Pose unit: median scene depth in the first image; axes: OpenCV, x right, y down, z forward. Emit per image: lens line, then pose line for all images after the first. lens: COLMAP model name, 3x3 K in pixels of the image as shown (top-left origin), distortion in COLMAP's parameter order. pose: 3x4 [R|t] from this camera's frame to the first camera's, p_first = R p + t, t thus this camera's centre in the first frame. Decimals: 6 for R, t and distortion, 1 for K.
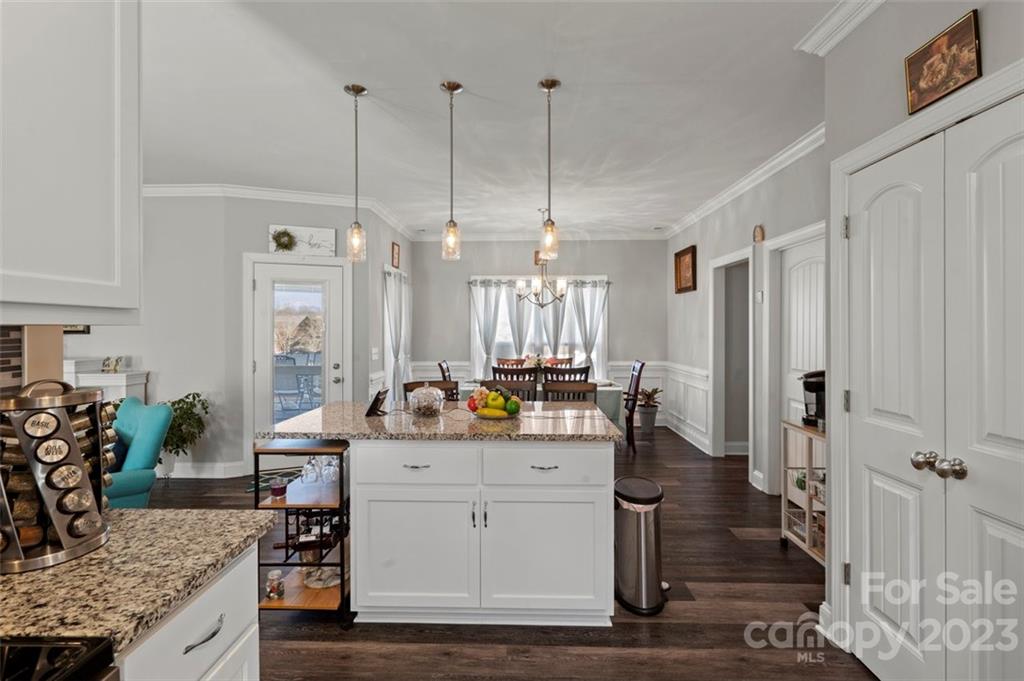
lens RADIAL K [[472.4, 0, 512.8], [0, 472.4, 328.5], [0, 0, 1]] dist [-0.007091, 0.003949]
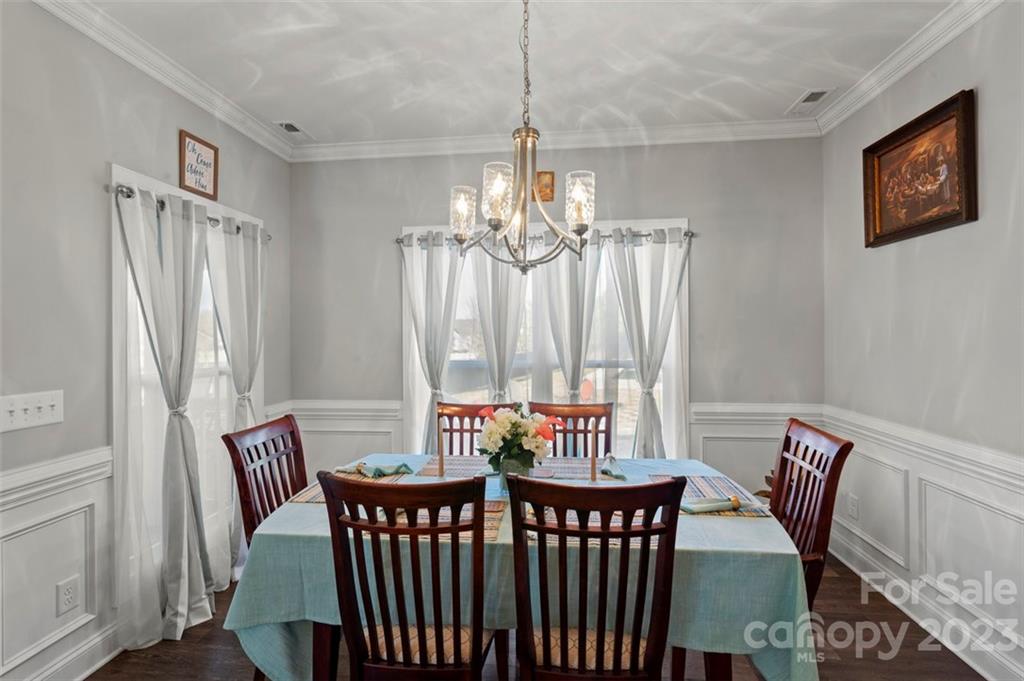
lens RADIAL K [[472.4, 0, 511.9], [0, 472.4, 331.6], [0, 0, 1]] dist [-0.007091, 0.003949]
pose [[0.996800, -0.005504, -0.079740, 0.084696], [0.005200, 0.999978, -0.004022, -0.000111], [0.079761, 0.003595, 0.996808, 0.690364]]
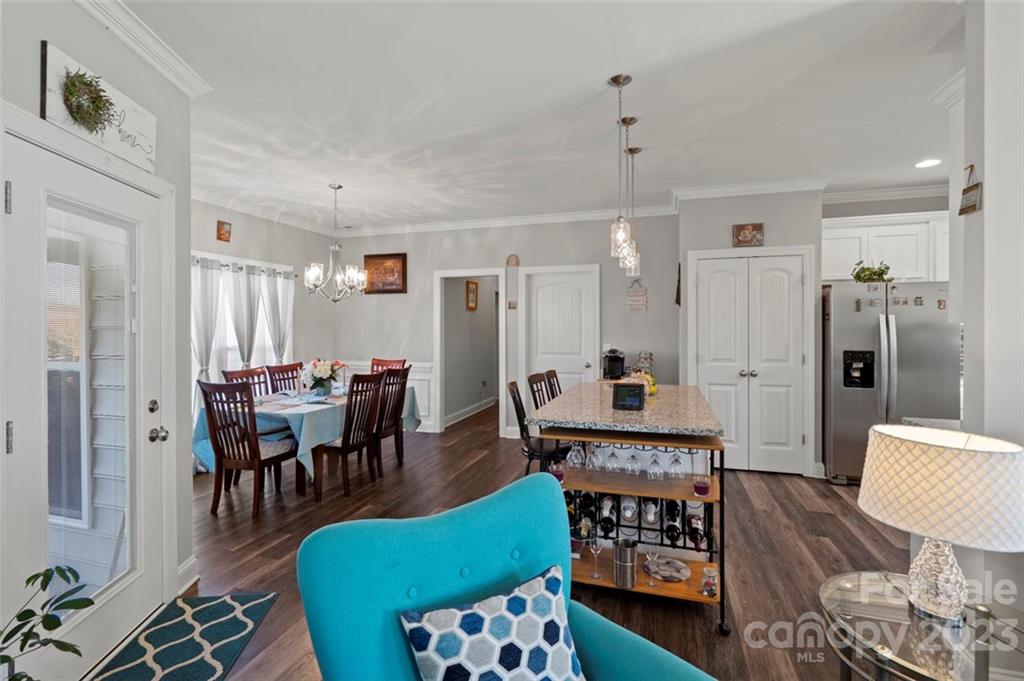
lens RADIAL K [[472.4, 0, 512.6], [0, 472.4, 328.7], [0, 0, 1]] dist [-0.007091, 0.003949]
pose [[0.268071, -0.002810, 0.963395, -0.694524], [0.002843, 0.999994, 0.002126, 0.001728], [-0.963395, 0.002169, 0.268078, 0.496706]]
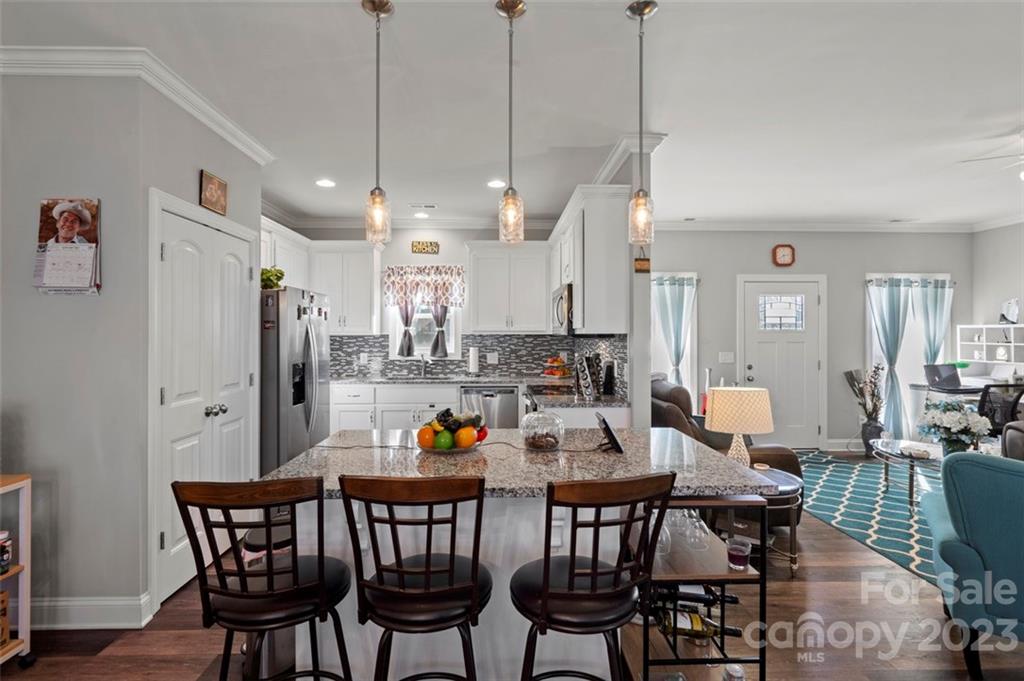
lens RADIAL K [[472.4, 0, 520.8], [0, 472.4, 334.6], [0, 0, 1]] dist [-0.007091, 0.003949]
pose [[-0.998519, 0.003378, -0.054304, -0.057671], [0.003230, 0.999991, 0.002829, -0.002035], [0.054314, 0.002649, -0.998520, 0.892084]]
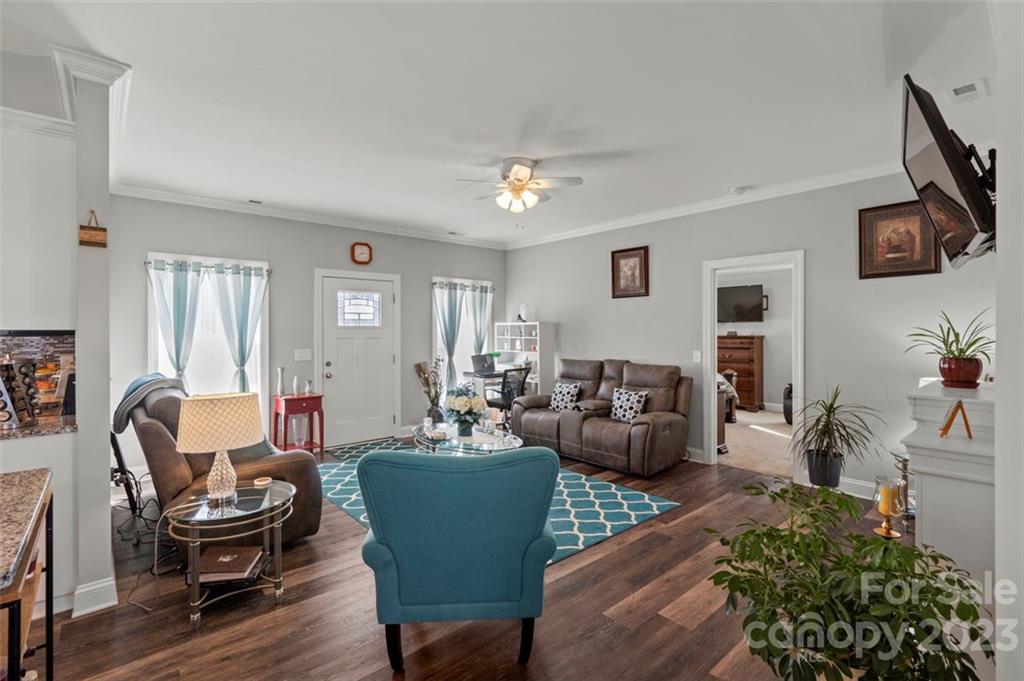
lens RADIAL K [[472.4, 0, 491.7], [0, 472.4, 331.8], [0, 0, 1]] dist [-0.007091, 0.003949]
pose [[-0.745302, 0.006536, -0.666695, -0.240776], [0.002317, 0.999971, 0.007213, -0.001519], [0.666723, 0.003832, -0.745295, 0.872190]]
